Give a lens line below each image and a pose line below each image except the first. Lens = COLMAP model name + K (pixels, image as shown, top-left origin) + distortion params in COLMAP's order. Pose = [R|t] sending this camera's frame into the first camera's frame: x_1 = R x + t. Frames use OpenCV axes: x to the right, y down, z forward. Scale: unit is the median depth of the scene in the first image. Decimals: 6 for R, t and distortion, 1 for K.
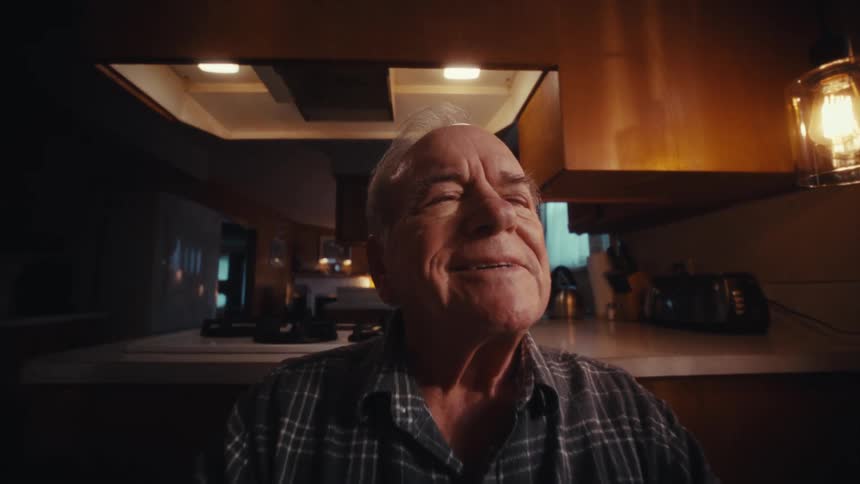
lens RADIAL K [[348.7, 0, 425.6], [0, 348.7, 240.6], [0, 0, 1]] dist [-0.016599, -0.000161]
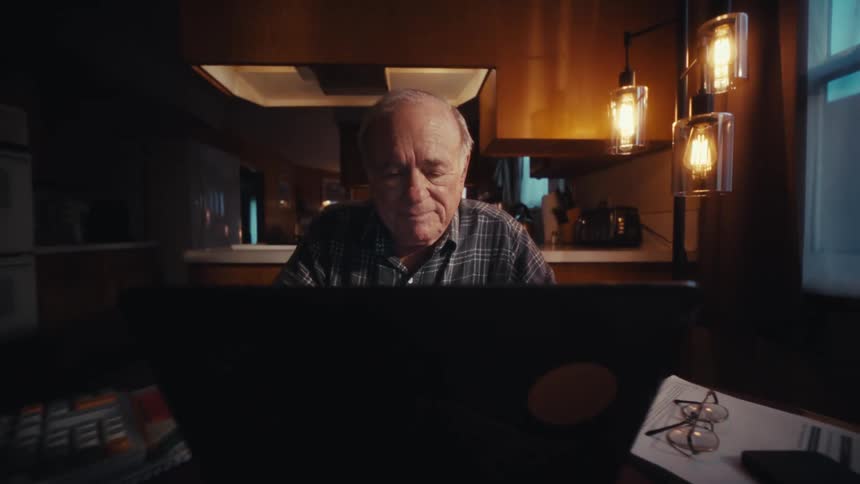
lens RADIAL K [[348.7, 0, 425.6], [0, 348.7, 240.6], [0, 0, 1]] dist [-0.016599, -0.000161]
pose [[0.999994, 0.002999, -0.001974, 0.057501], [-0.002639, 0.986708, 0.162481, -0.000266], [0.002435, -0.162474, 0.986710, -0.456388]]
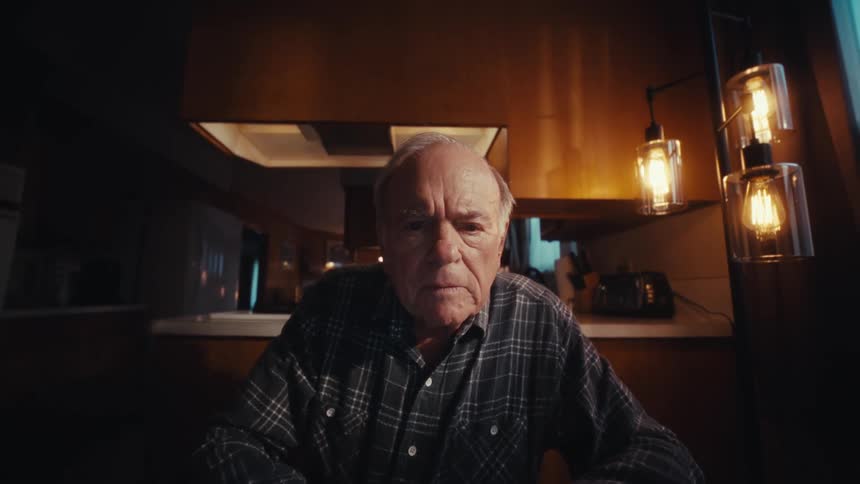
lens RADIAL K [[348.7, 0, 425.6], [0, 348.7, 240.6], [0, 0, 1]] dist [-0.016599, -0.000161]
pose [[0.999890, 0.007895, -0.012522, 0.047154], [-0.008087, 0.999850, -0.015325, 0.000967], [0.012400, 0.015425, 0.999804, -0.329861]]
